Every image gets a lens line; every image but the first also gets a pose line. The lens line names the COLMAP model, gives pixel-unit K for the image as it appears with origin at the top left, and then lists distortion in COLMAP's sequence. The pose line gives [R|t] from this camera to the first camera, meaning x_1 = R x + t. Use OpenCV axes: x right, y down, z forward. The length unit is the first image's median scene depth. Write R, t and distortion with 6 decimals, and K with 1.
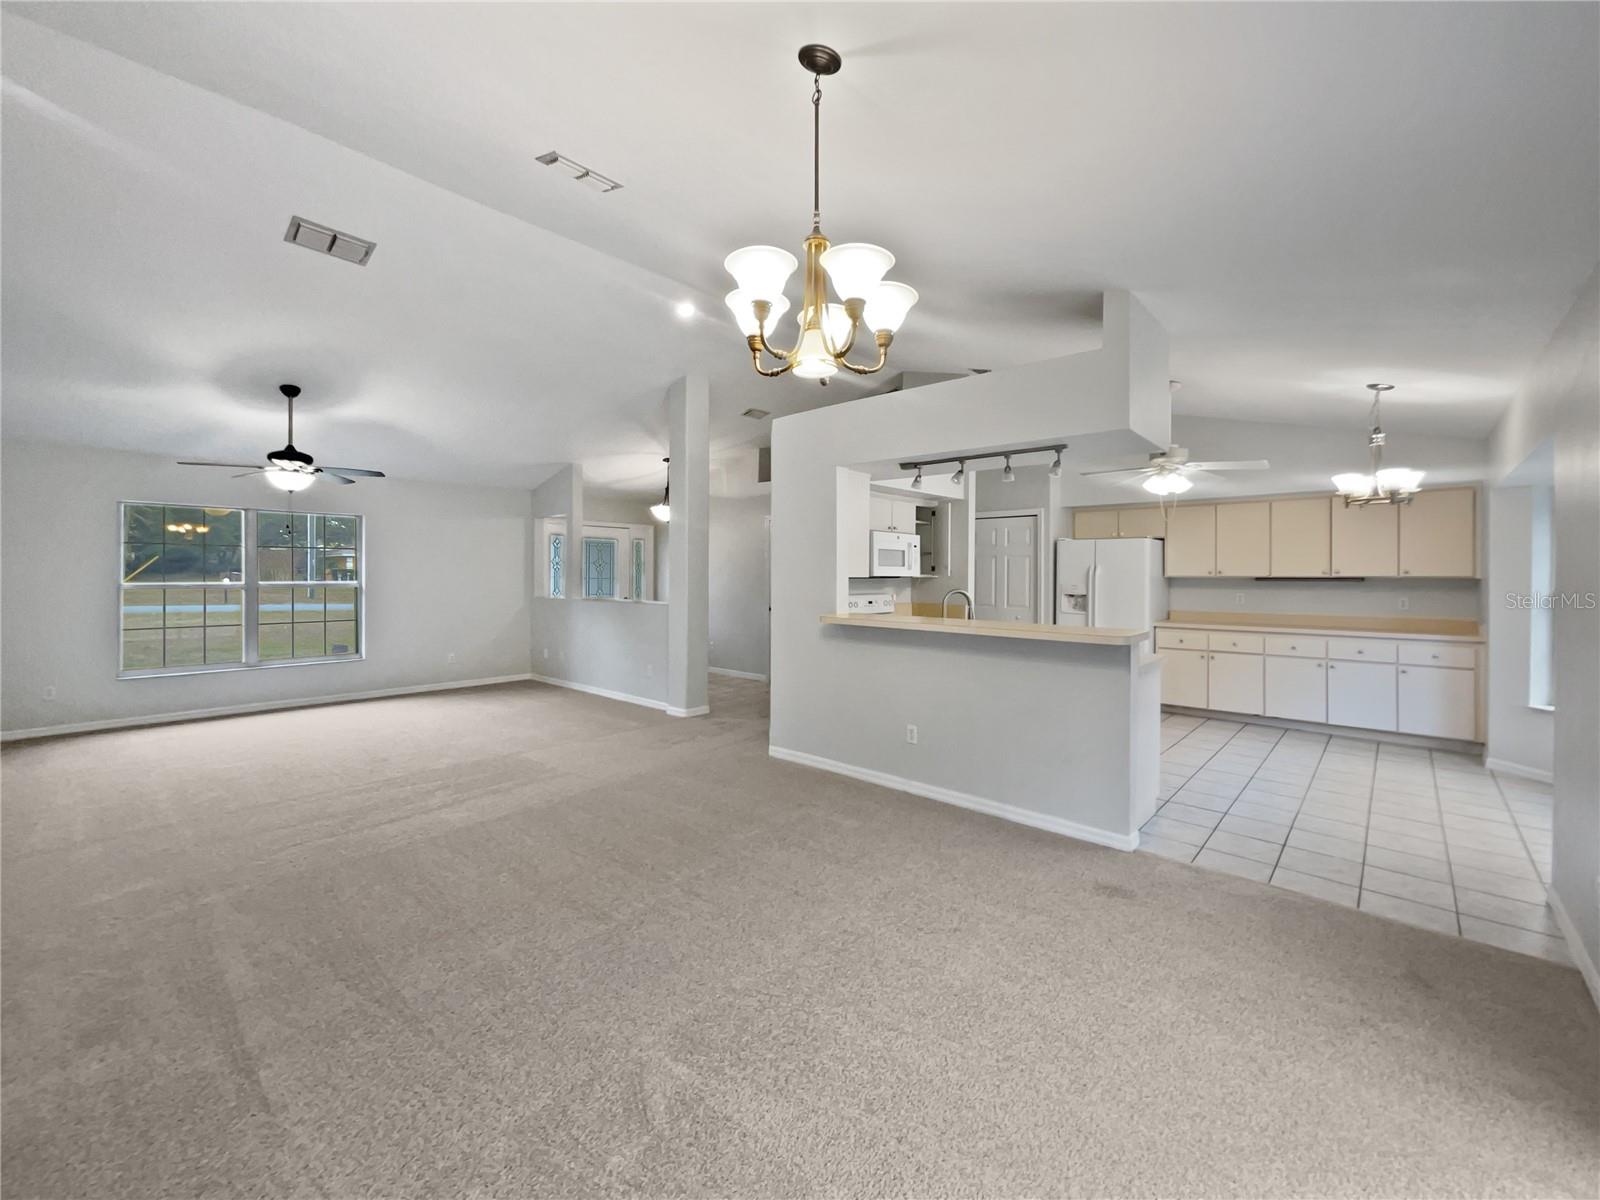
lens RADIAL K [[659.9, 0, 795.8], [0, 659.9, 579.9], [0, 0, 1]] dist [-0.004765, -0.000207]
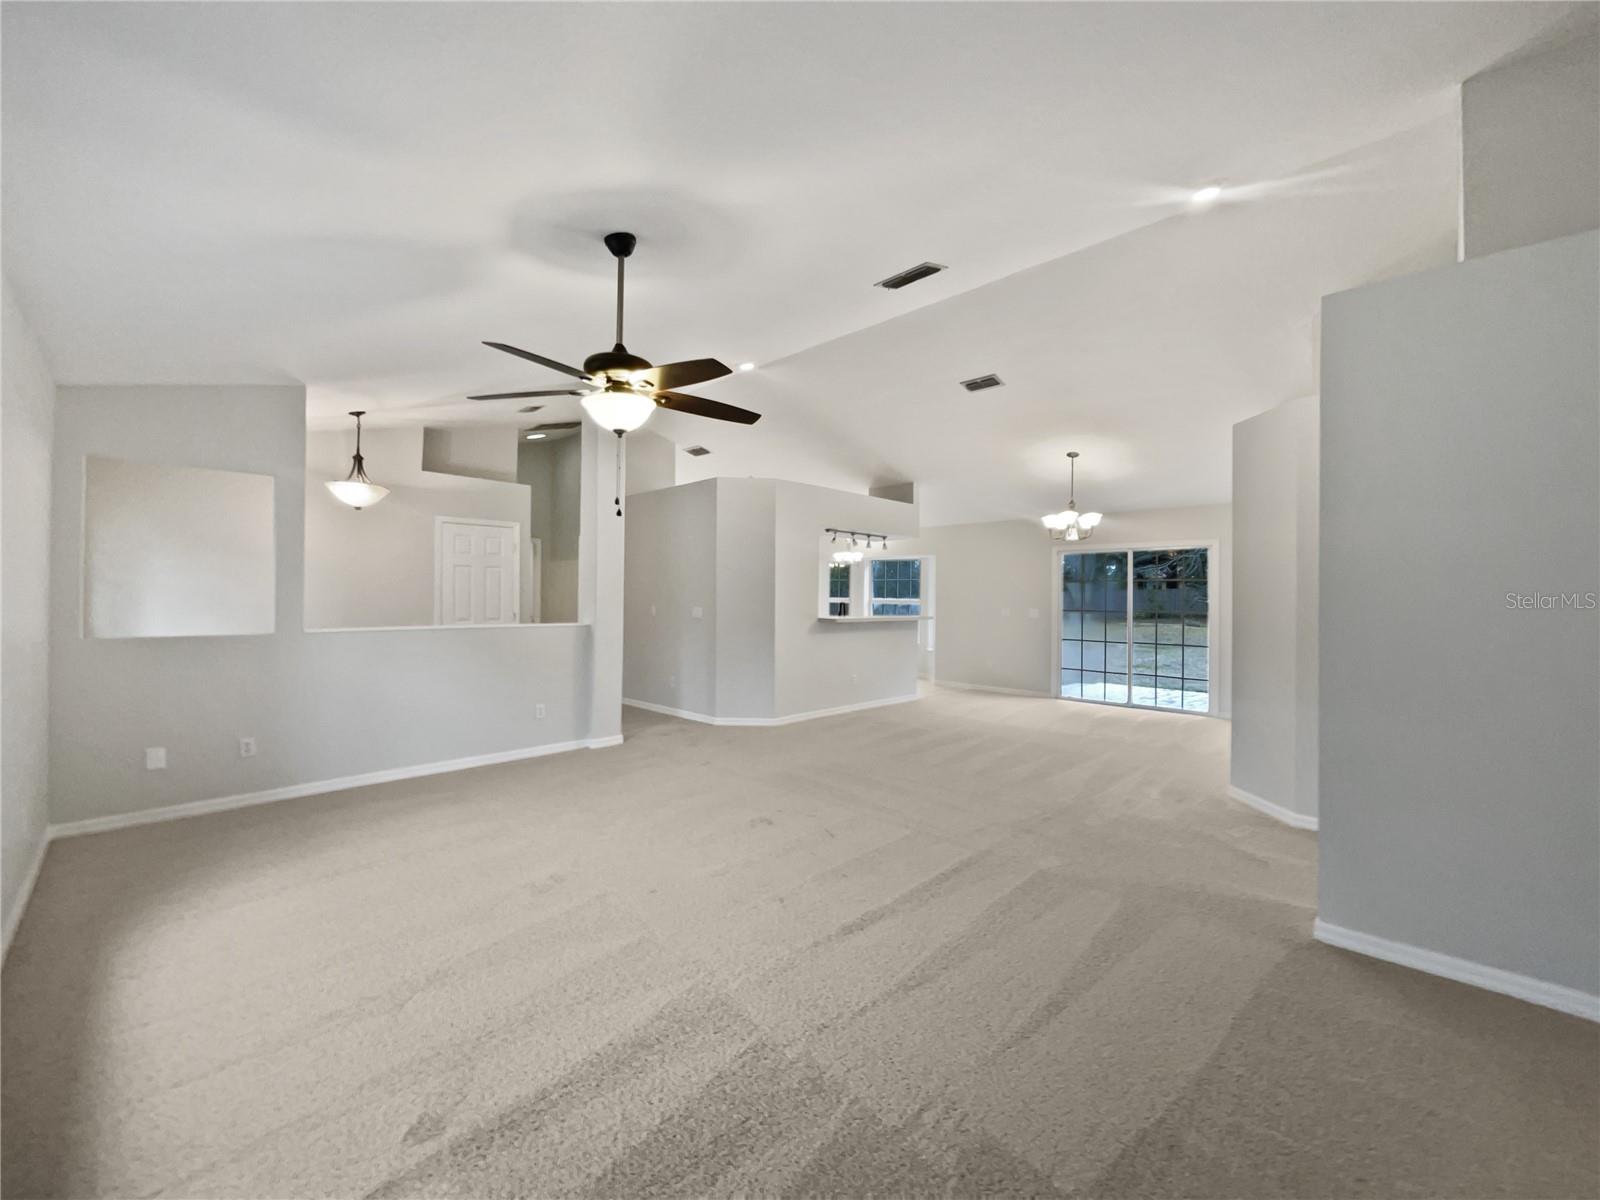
lens RADIAL K [[659.9, 0, 795.8], [0, 659.9, 594.5], [0, 0, 1]] dist [-0.004765, -0.000207]
pose [[0.035542, 0.000328, 0.999368, -1.167411], [0.001886, 0.999998, -0.000395, -0.002410], [-0.999366, 0.001899, 0.035541, 0.764108]]
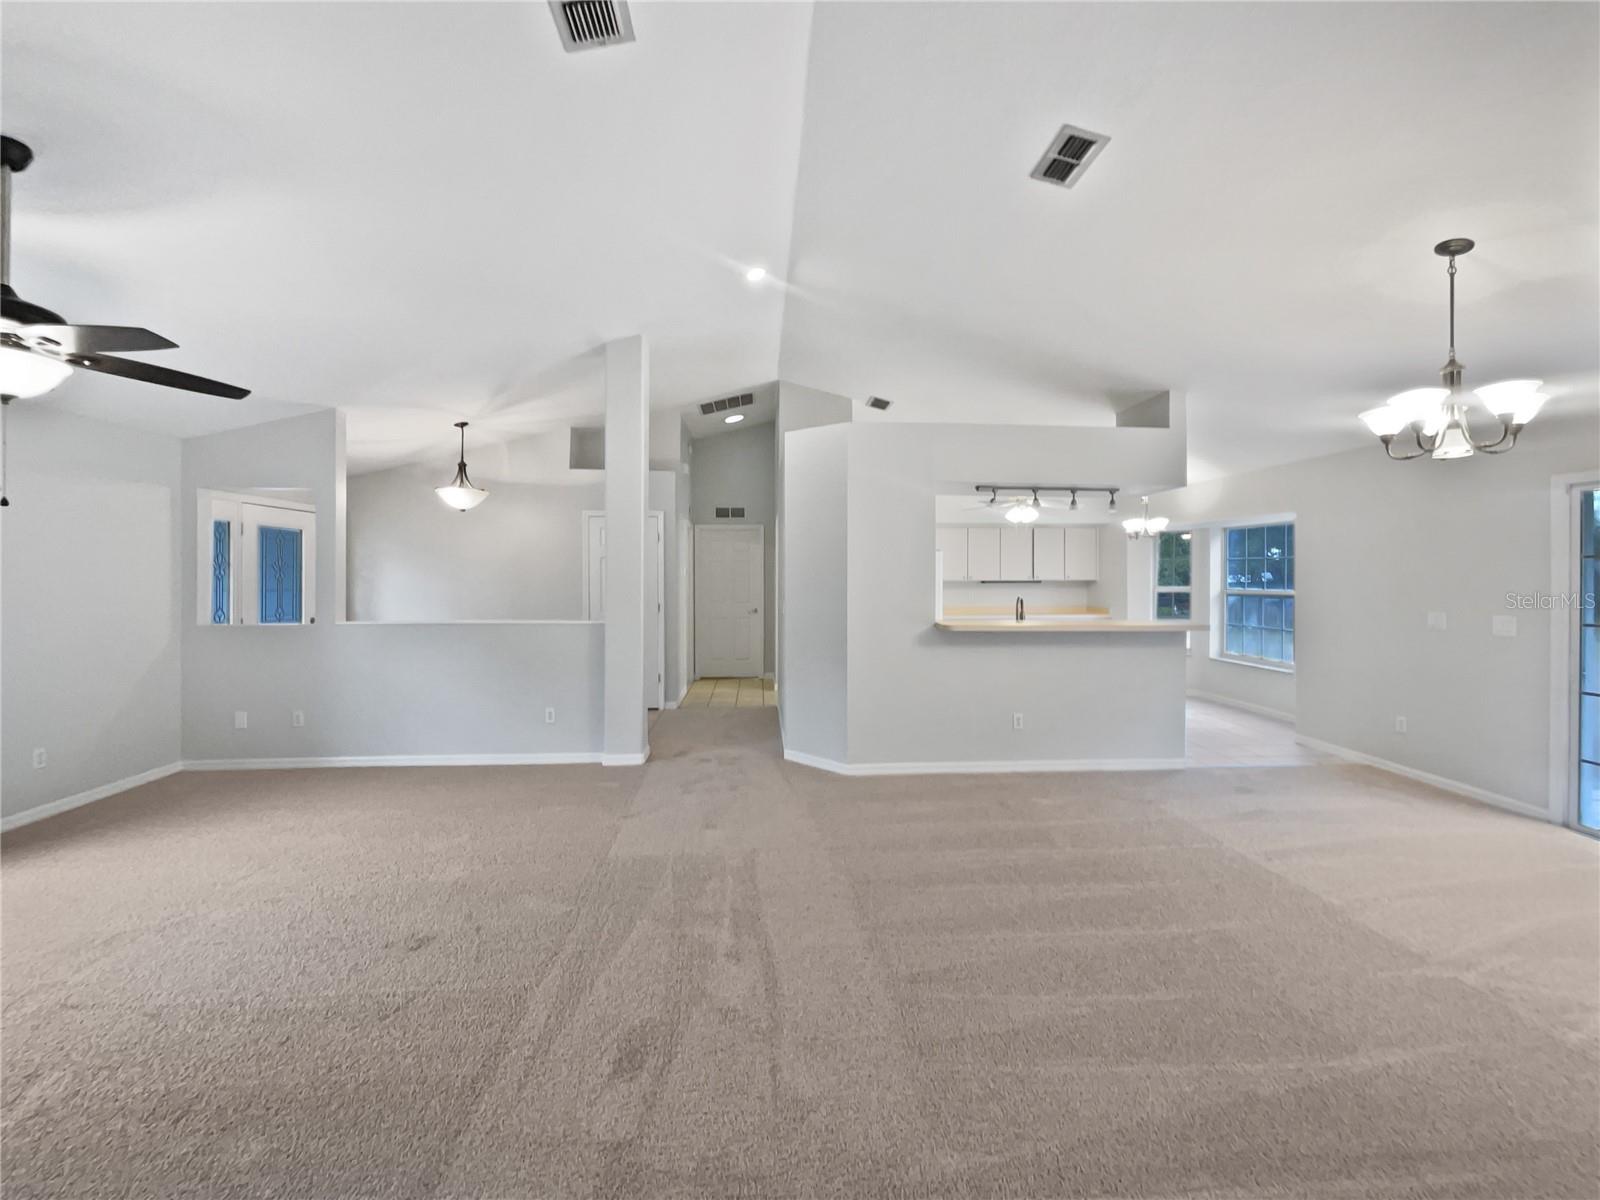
lens RADIAL K [[659.9, 0, 799.4], [0, 659.9, 577.7], [0, 0, 1]] dist [-0.004765, -0.000207]
pose [[0.689978, -0.006467, 0.723802, -0.651583], [0.008932, 0.999960, 0.000420, -0.016086], [-0.723776, 0.006175, 0.690008, 0.329518]]
